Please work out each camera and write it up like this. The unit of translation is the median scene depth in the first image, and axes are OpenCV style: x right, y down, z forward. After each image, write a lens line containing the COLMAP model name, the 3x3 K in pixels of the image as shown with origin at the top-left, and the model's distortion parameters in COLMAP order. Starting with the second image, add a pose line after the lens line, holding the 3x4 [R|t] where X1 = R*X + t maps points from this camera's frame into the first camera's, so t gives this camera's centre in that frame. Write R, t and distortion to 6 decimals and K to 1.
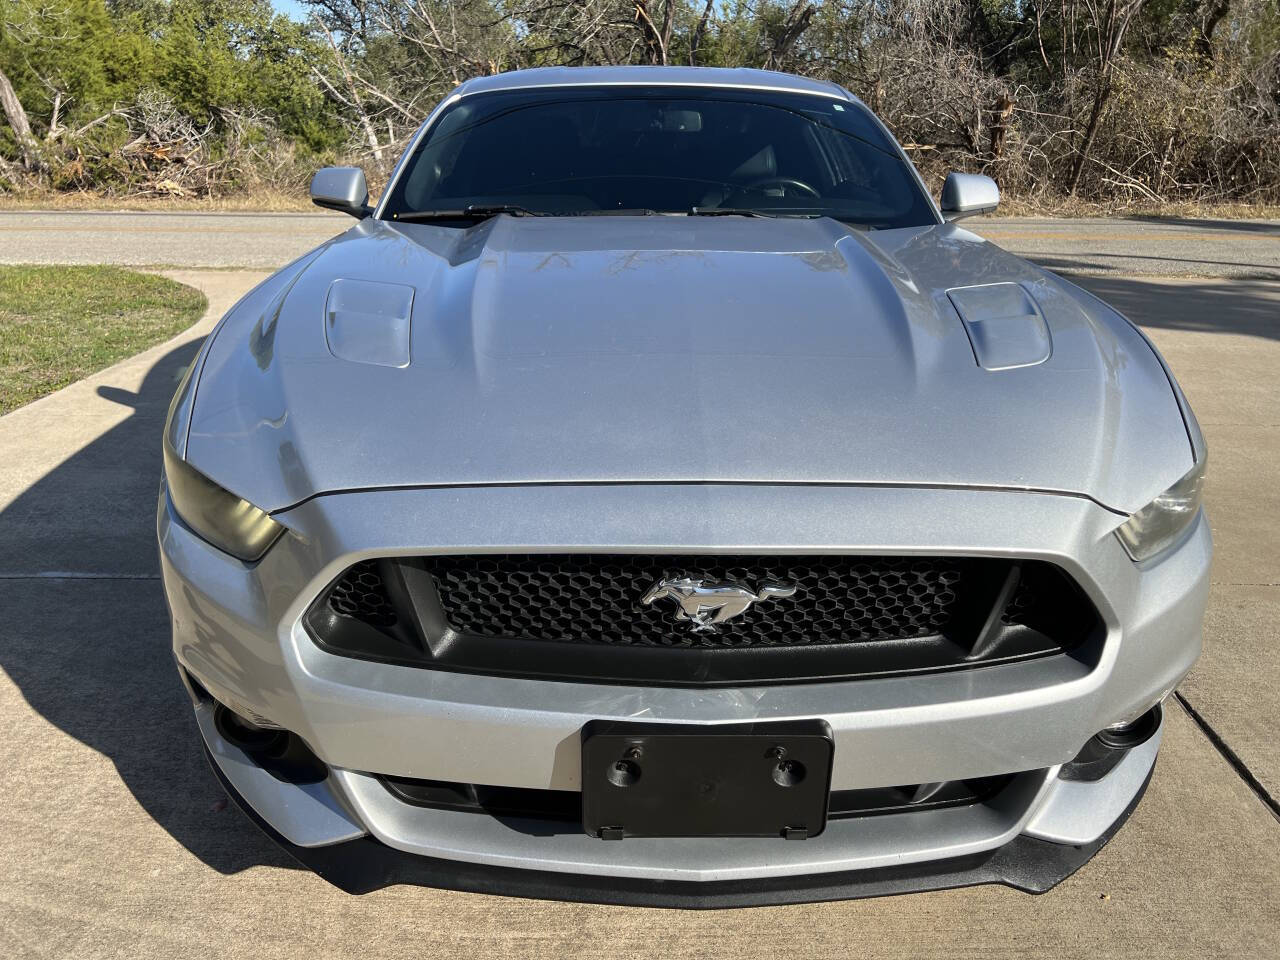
lens RADIAL K [[953.4, 0, 634.1], [0, 953.4, 480.7], [0, 0, 1]] dist [0.044978, -0.054697]
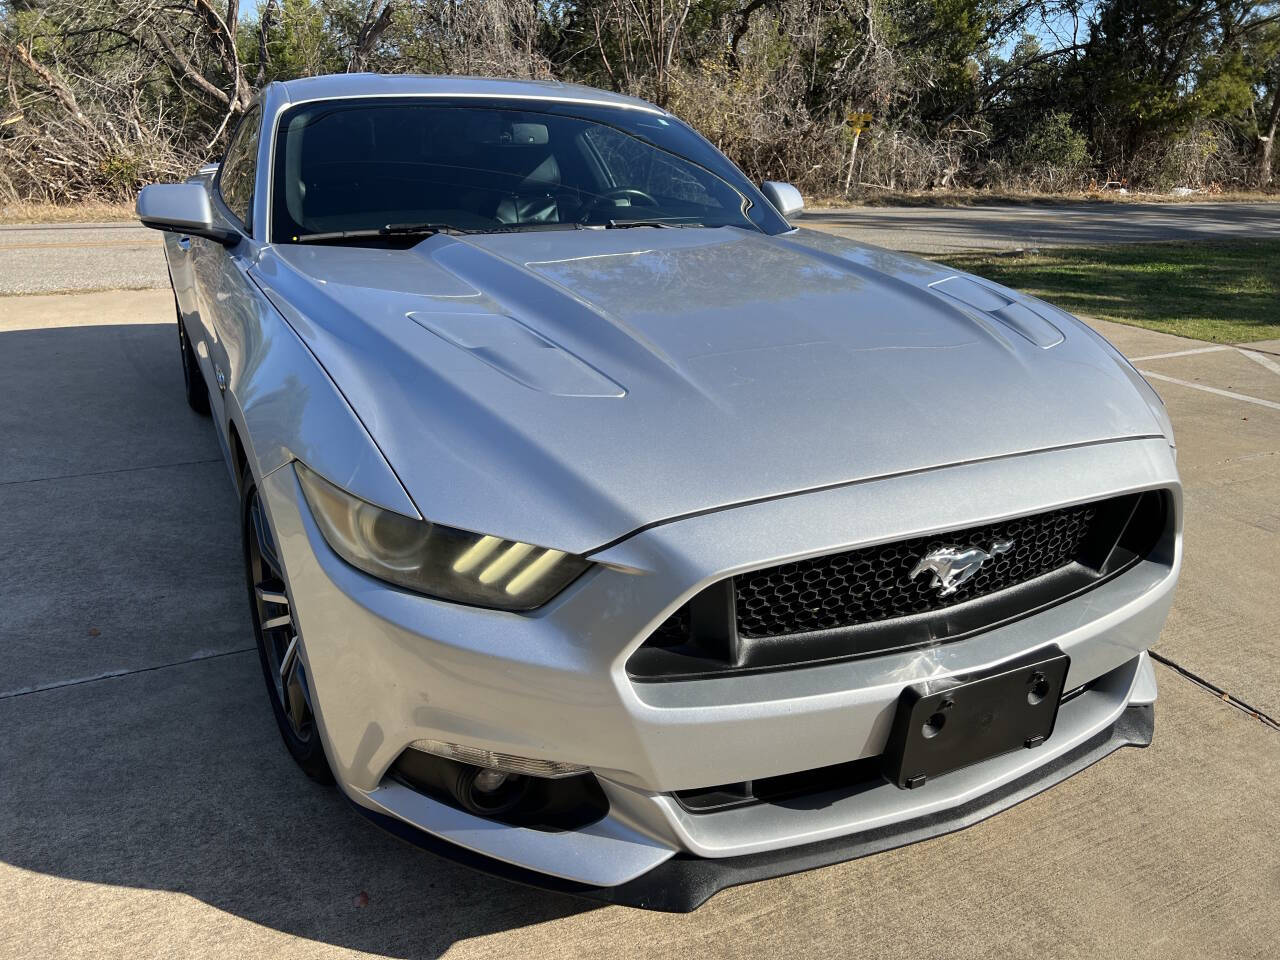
lens RADIAL K [[959.1, 0, 636.5], [0, 959.1, 482.1], [0, 0, 1]] dist [0.028186, -0.026627]
pose [[0.905823, -0.138503, 0.400377, -0.370605], [0.137422, 0.990009, 0.031567, -0.032867], [-0.400749, 0.026427, 0.915807, 0.039149]]
